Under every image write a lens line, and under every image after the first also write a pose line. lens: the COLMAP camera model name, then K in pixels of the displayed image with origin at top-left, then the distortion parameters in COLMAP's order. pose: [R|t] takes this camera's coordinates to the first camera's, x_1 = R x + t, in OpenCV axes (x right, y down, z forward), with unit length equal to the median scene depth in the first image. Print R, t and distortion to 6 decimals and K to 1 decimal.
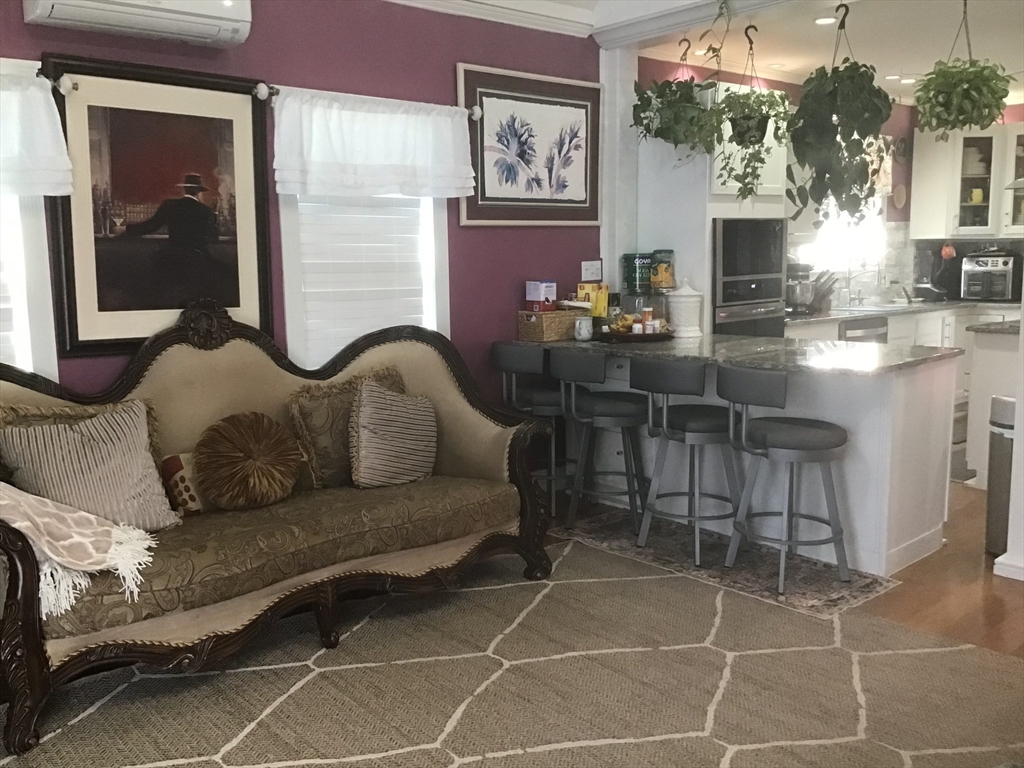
lens RADIAL K [[932.4, 0, 512.0], [0, 932.4, 384.0], [0, 0, 1]] dist [0.108929, -0.246025]
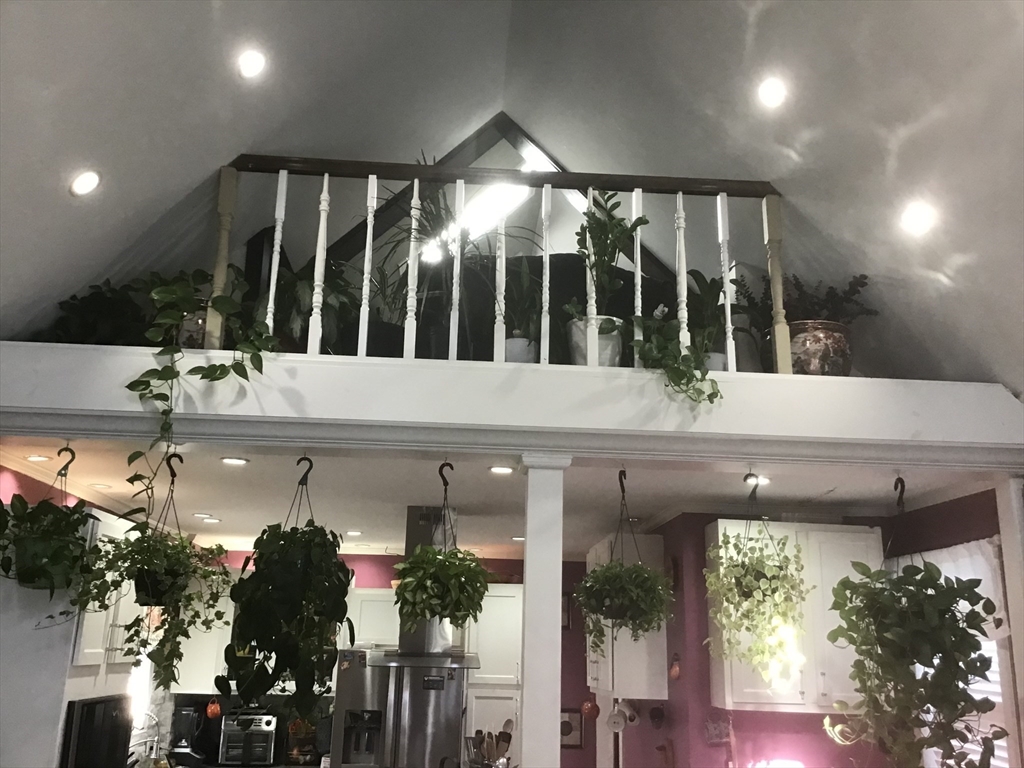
lens RADIAL K [[932.4, 0, 512.0], [0, 932.4, 384.0], [0, 0, 1]] dist [0.108929, -0.246025]
pose [[0.613717, 0.248987, 0.749238, -0.164097], [0.073291, 0.926907, -0.368064, -0.118562], [-0.786117, 0.280800, 0.550610, 0.314715]]
